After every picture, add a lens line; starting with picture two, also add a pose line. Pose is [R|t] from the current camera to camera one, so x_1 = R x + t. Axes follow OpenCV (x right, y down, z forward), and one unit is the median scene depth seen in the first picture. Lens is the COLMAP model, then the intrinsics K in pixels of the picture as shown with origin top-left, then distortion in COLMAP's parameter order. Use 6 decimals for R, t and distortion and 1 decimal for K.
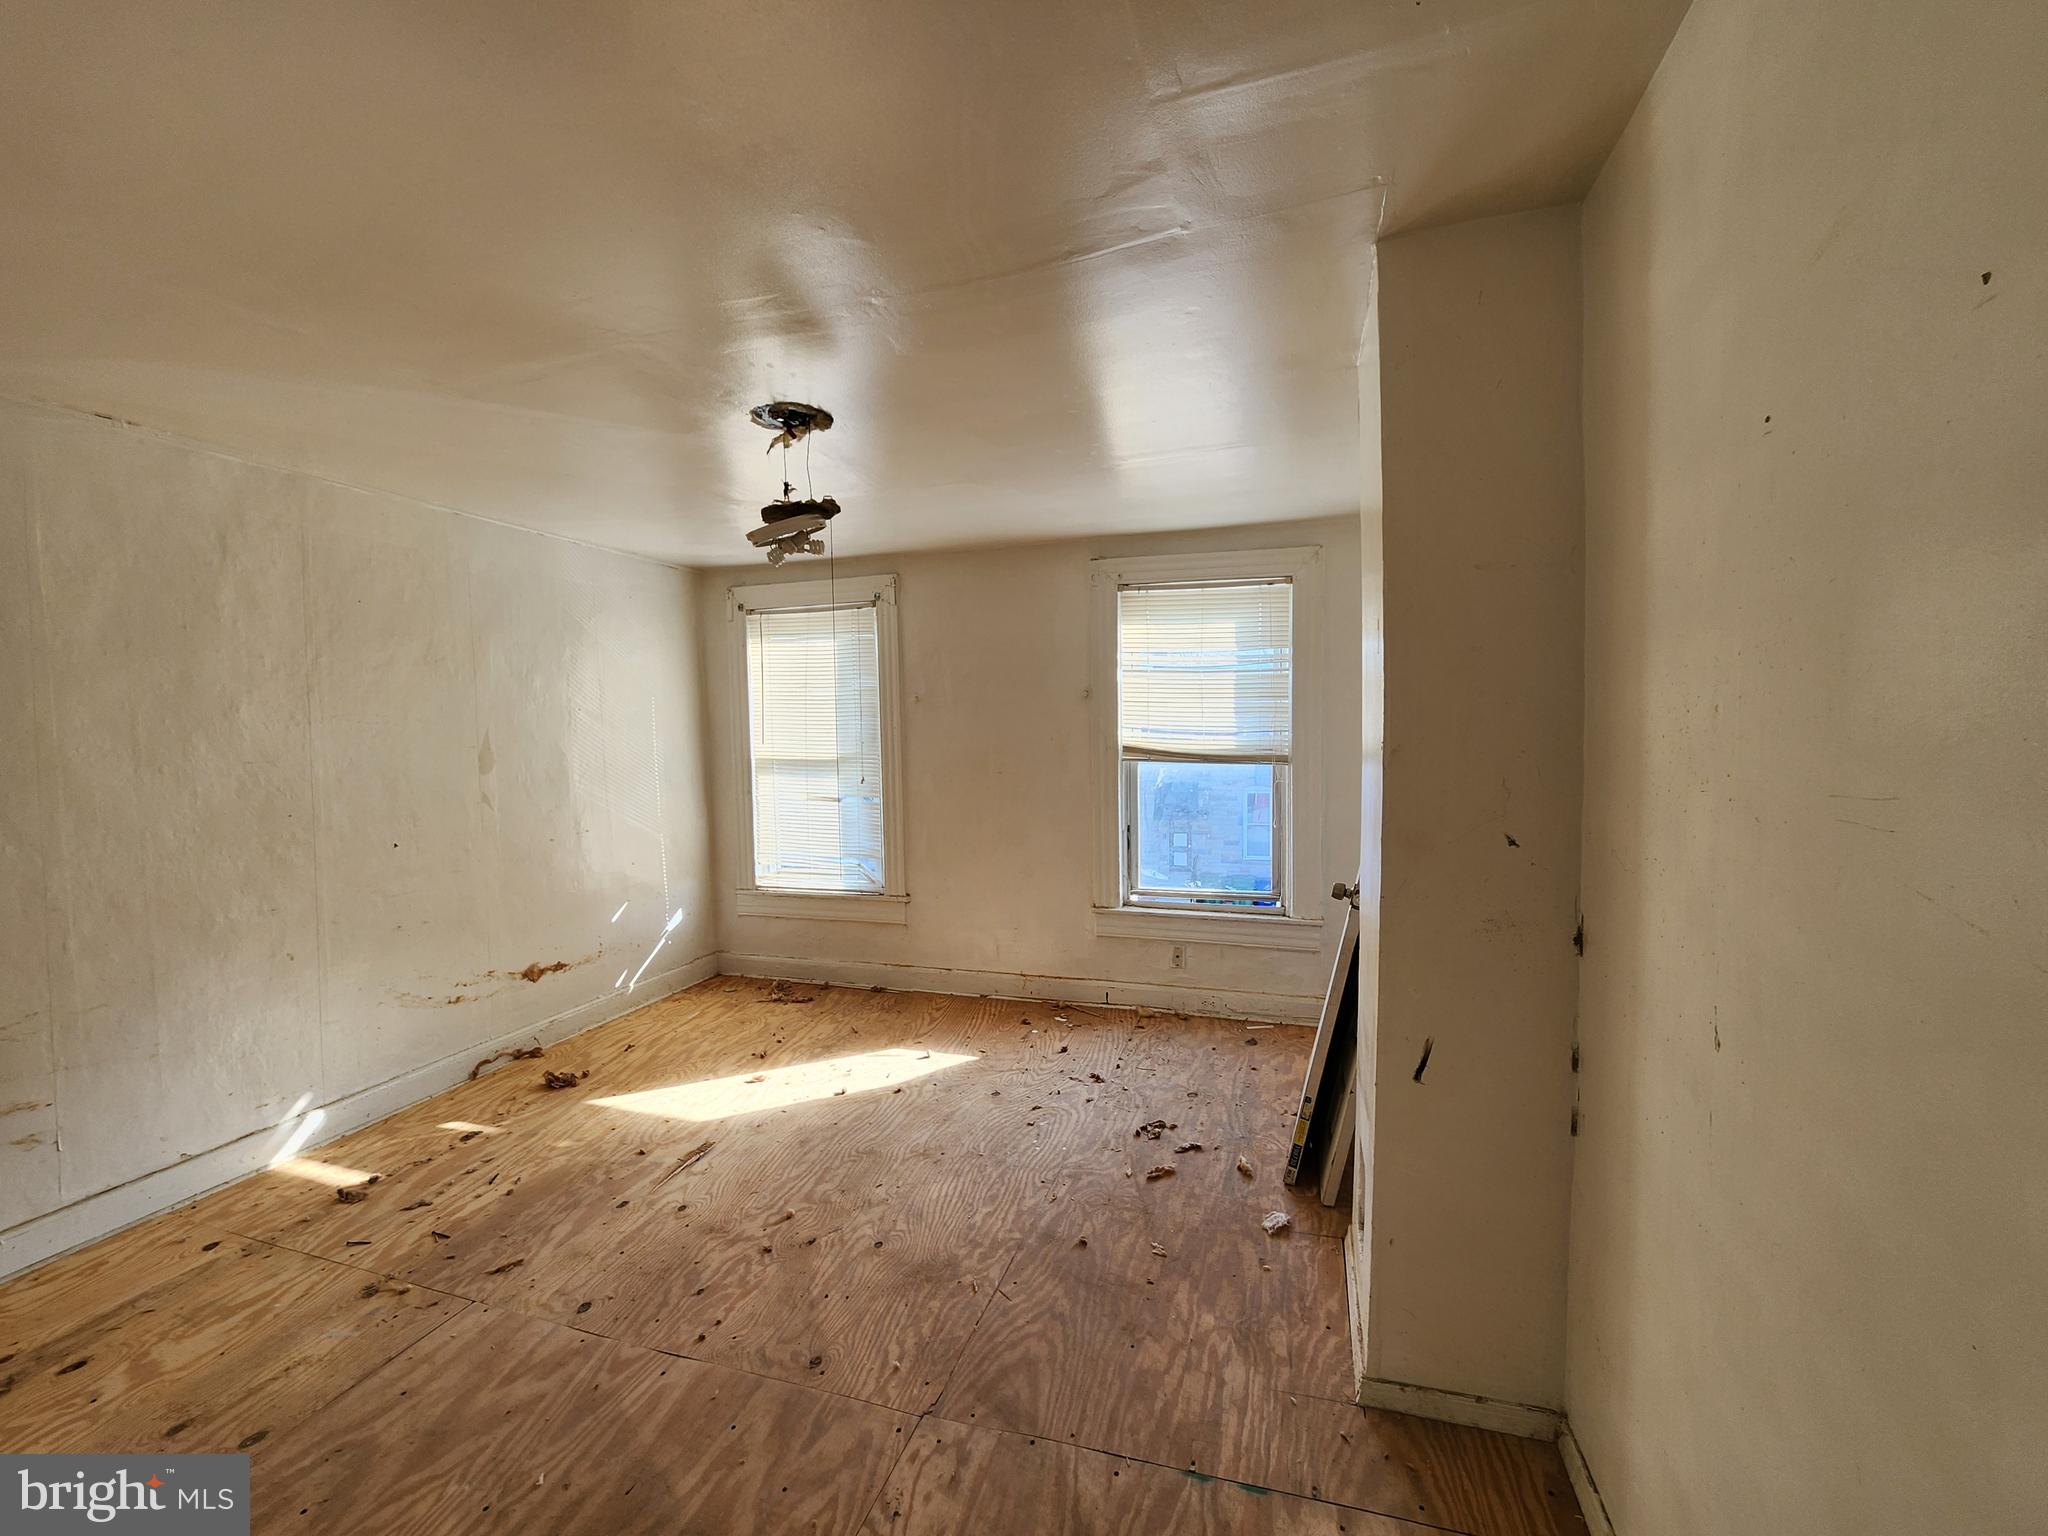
lens RADIAL K [[844.6, 0, 1034.2], [0, 844.6, 769.5], [0, 0, 1]] dist [-0.002152, 0.000507]
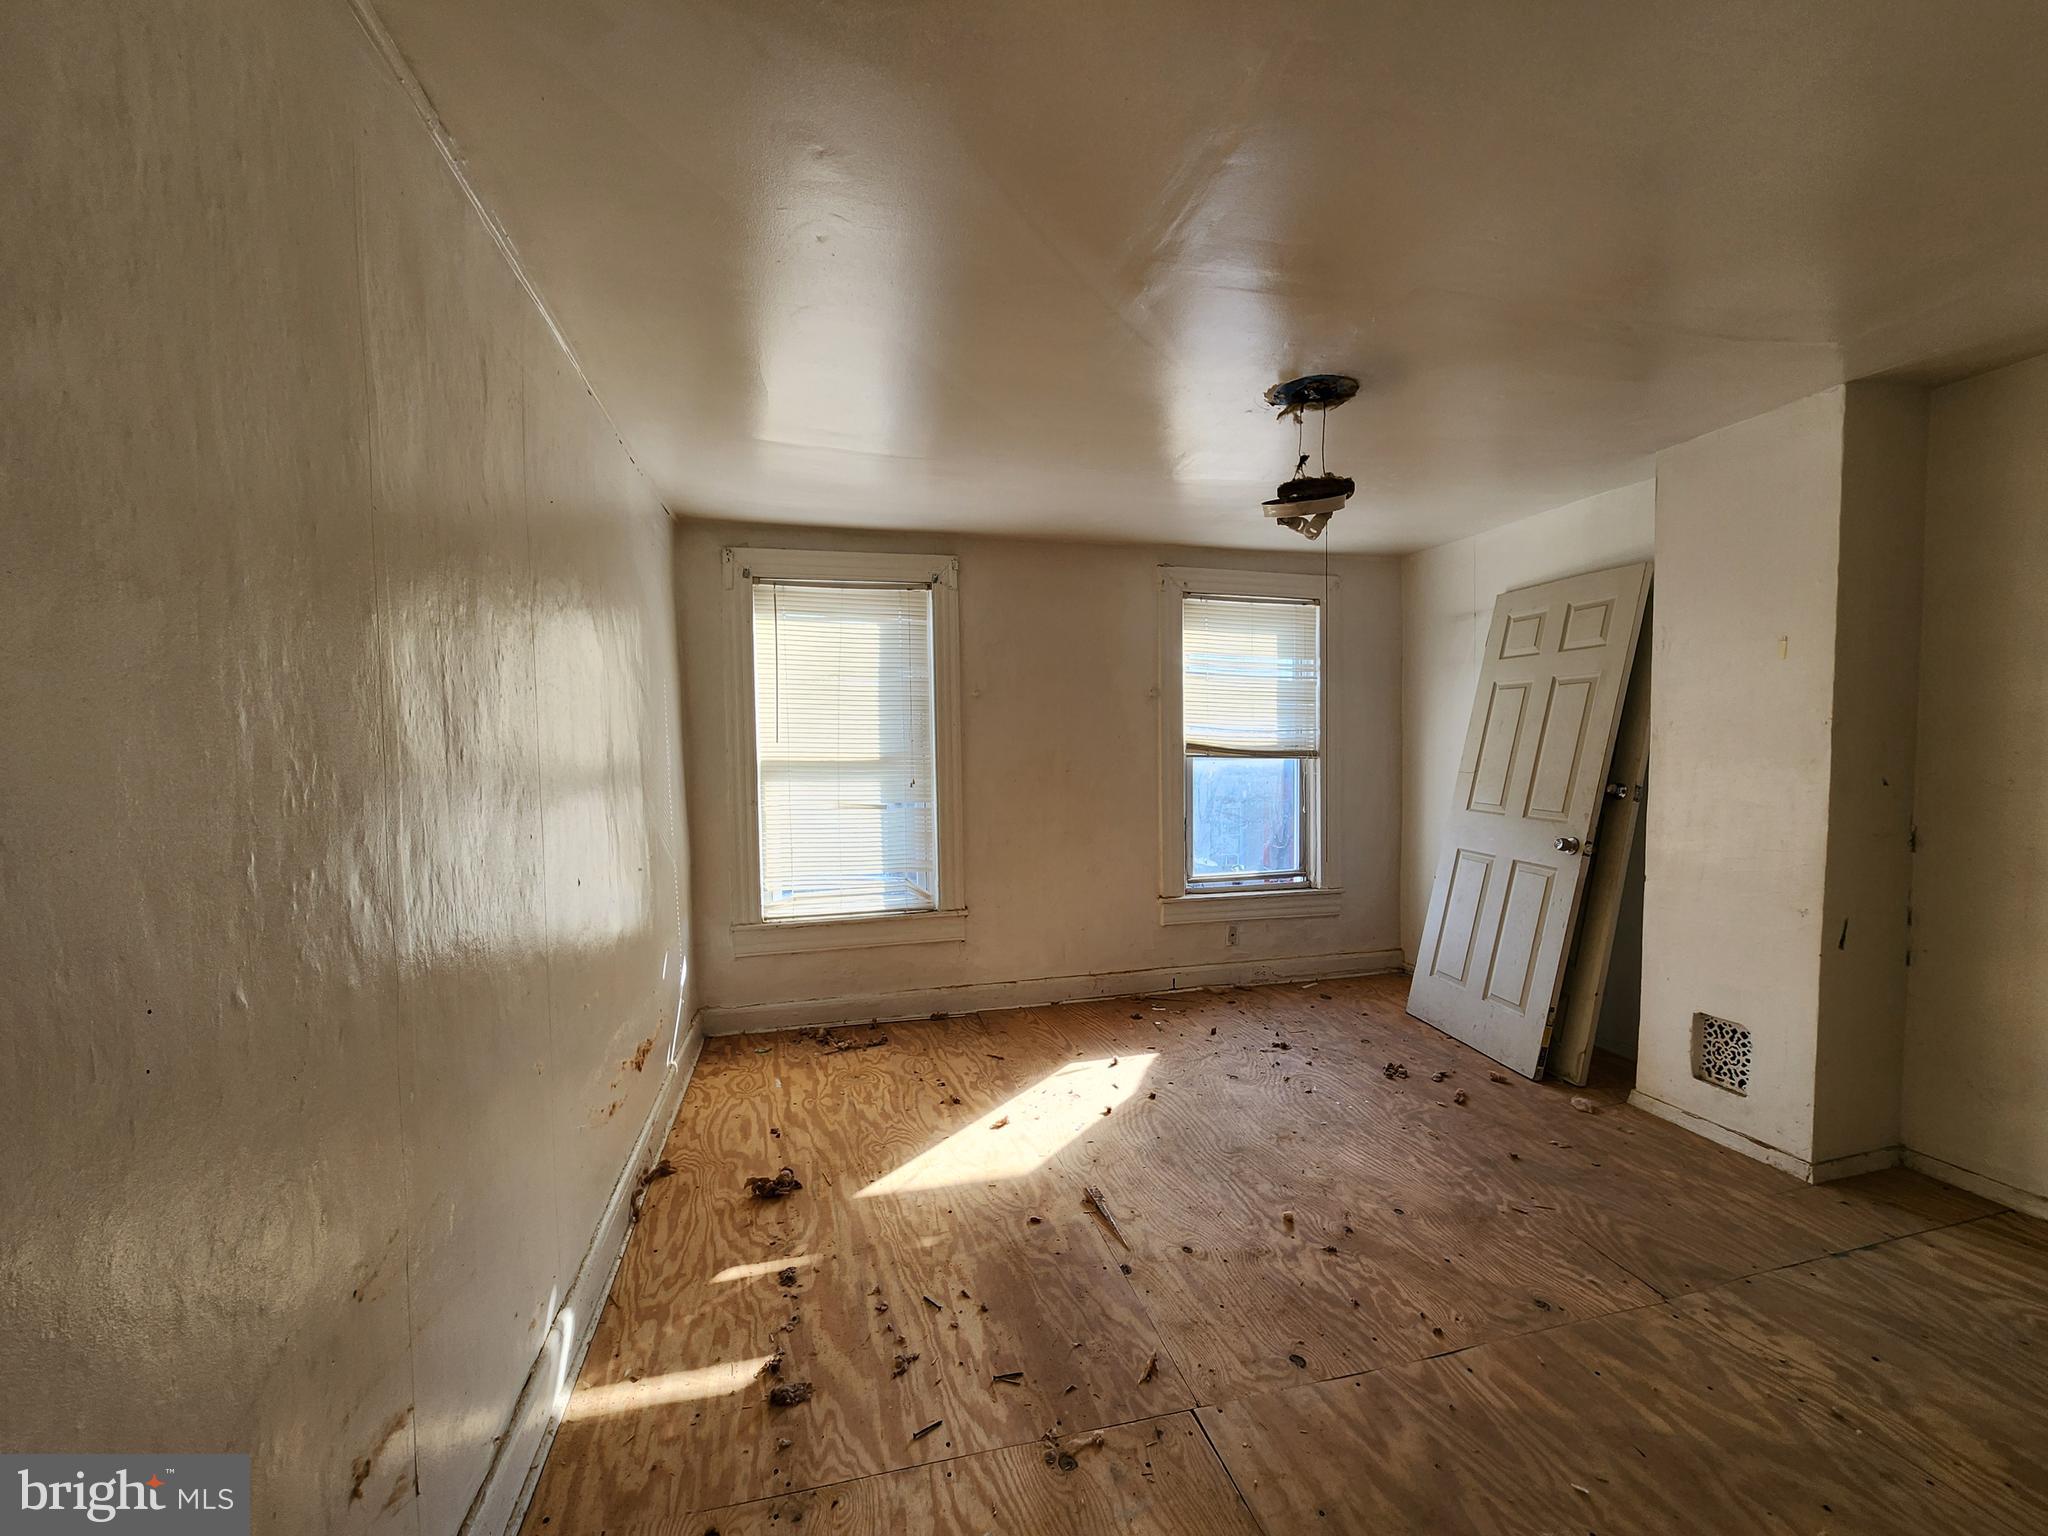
lens RADIAL K [[844.6, 0, 1032.6], [0, 844.6, 773.1], [0, 0, 1]] dist [-0.002152, 0.000507]
pose [[0.847549, -0.015406, 0.530493, -0.650935], [0.026189, 0.999575, -0.012813, 0.019077], [-0.530070, 0.024752, 0.847593, 0.209893]]
